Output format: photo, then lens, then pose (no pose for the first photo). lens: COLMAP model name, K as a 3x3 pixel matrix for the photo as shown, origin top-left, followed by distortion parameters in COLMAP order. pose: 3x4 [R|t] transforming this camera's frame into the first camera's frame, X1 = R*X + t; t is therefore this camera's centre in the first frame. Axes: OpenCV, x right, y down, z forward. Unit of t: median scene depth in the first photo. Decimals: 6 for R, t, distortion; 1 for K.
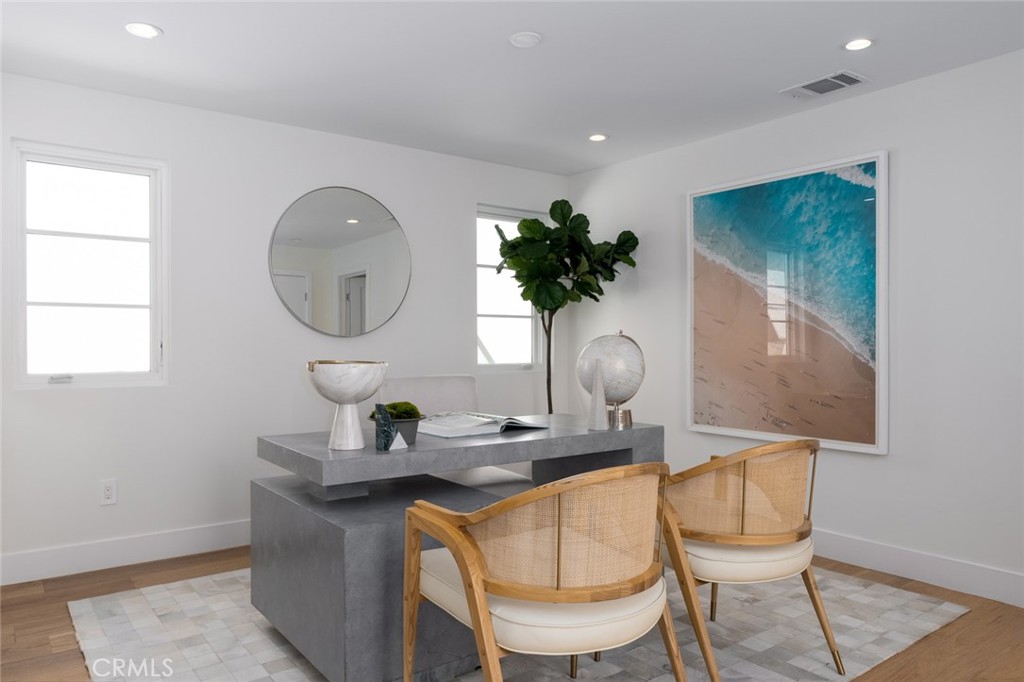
lens RADIAL K [[699.0, 0, 508.9], [0, 699.0, 342.7], [0, 0, 1]] dist [-0.004723, -0.004462]
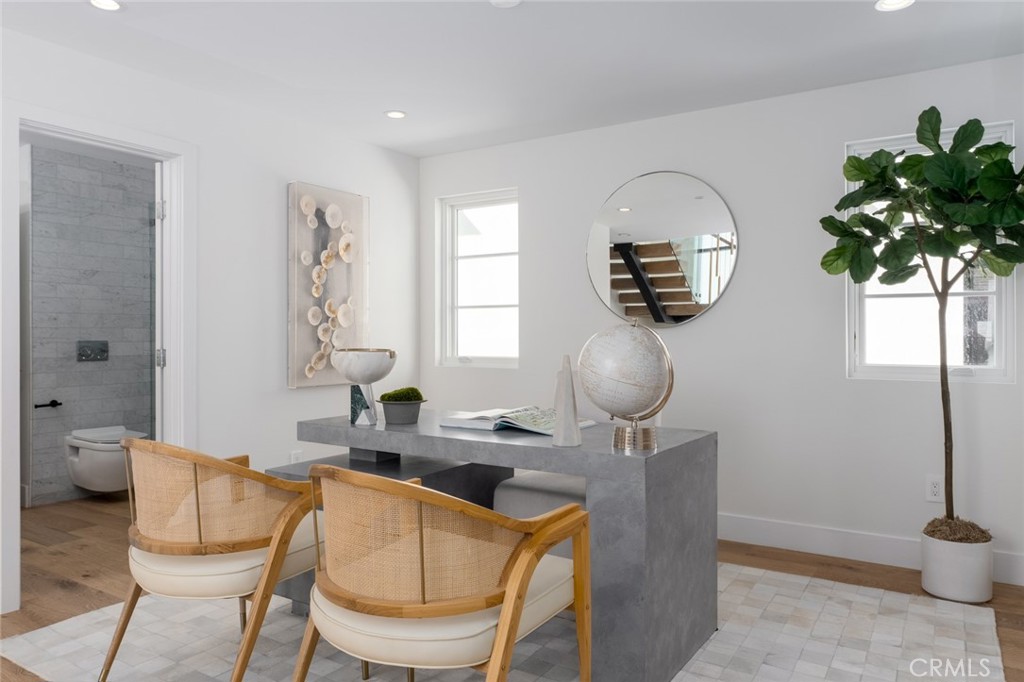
lens RADIAL K [[699.0, 0, 509.9], [0, 699.0, 337.4], [0, 0, 1]] dist [-0.004723, -0.004462]
pose [[0.363646, 0.003173, -0.931532, 0.814480], [-0.001538, 0.999995, 0.002806, 0.002574], [0.931536, 0.000412, 0.363649, 0.649673]]
